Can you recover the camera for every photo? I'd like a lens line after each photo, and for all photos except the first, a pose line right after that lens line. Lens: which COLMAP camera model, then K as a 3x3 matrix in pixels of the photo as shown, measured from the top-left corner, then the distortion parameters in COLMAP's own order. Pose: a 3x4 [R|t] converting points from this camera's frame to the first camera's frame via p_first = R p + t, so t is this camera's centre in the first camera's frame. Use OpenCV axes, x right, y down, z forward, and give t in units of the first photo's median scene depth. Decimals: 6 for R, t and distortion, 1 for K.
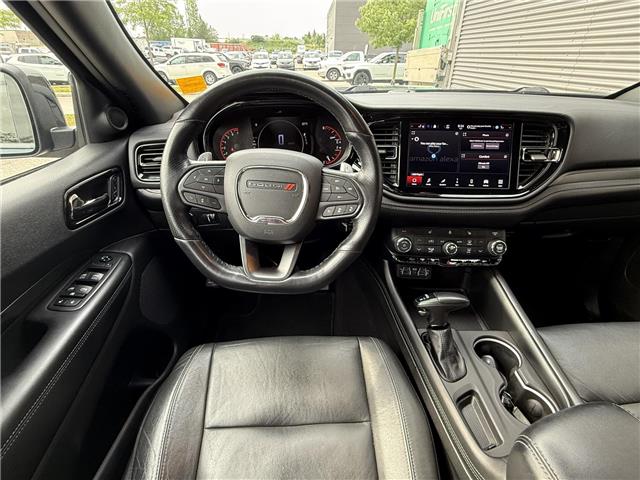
lens RADIAL K [[324.0, 0, 314.0], [0, 324.0, 240.1], [0, 0, 1]] dist [0.004424, -0.003424]
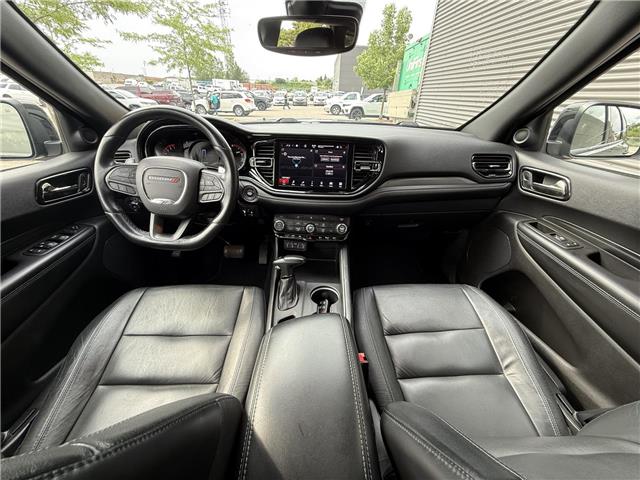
lens RADIAL K [[256.3, 0, 318.6], [0, 256.3, 240.9], [0, 0, 1]] dist [0.001952, -0.001113]
pose [[0.999526, 0.027744, -0.013327, 0.502456], [-0.027731, 0.999615, 0.001114, 0.084475], [0.013353, -0.000744, 0.999911, -0.179827]]
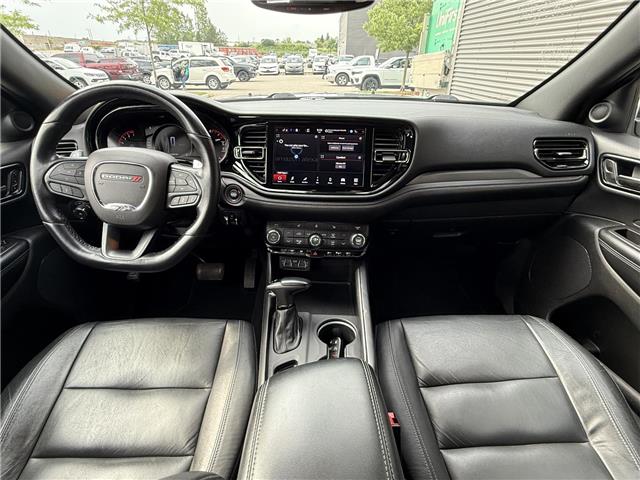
lens RADIAL K [[347.9, 0, 315.0], [0, 347.9, 242.8], [0, 0, 1]] dist [-0.000643, 0.001733]
pose [[0.999388, 0.017997, -0.029984, 0.480334], [-0.018961, 0.999302, -0.032173, 0.074823], [0.029384, 0.032721, 0.999032, -0.182692]]
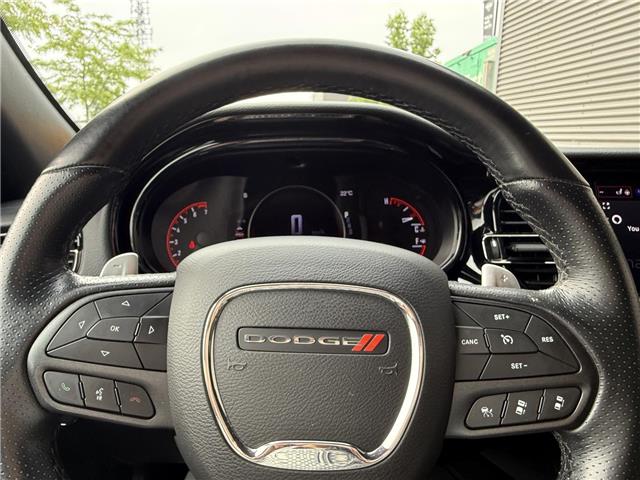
lens RADIAL K [[481.8, 0, 314.7], [0, 481.8, 243.4], [0, 0, 1]] dist [-0.057538, -0.007983]
pose [[0.999049, -0.034086, 0.027176, -0.110406], [0.040688, 0.952865, -0.300655, -0.092357], [-0.015647, 0.301475, 0.953346, 0.403094]]
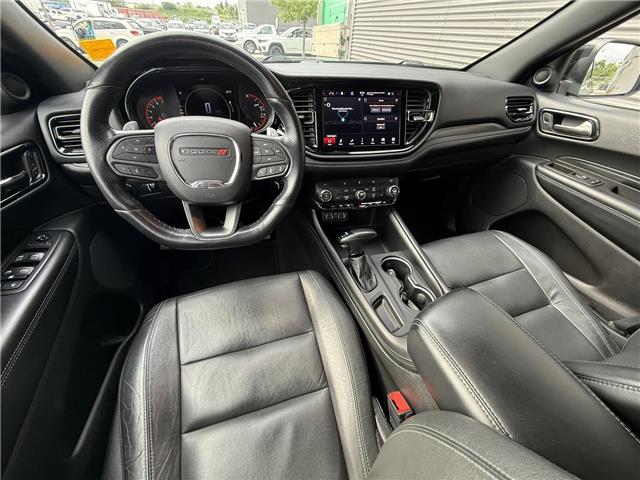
lens RADIAL K [[256.3, 0, 317.9], [0, 256.3, 240.4], [0, 0, 1]] dist [0.001952, -0.001113]
pose [[0.965716, -0.134081, 0.222293, 0.002873], [0.094290, 0.978978, 0.180864, 0.001805], [-0.241870, -0.153704, 0.958057, 0.031131]]
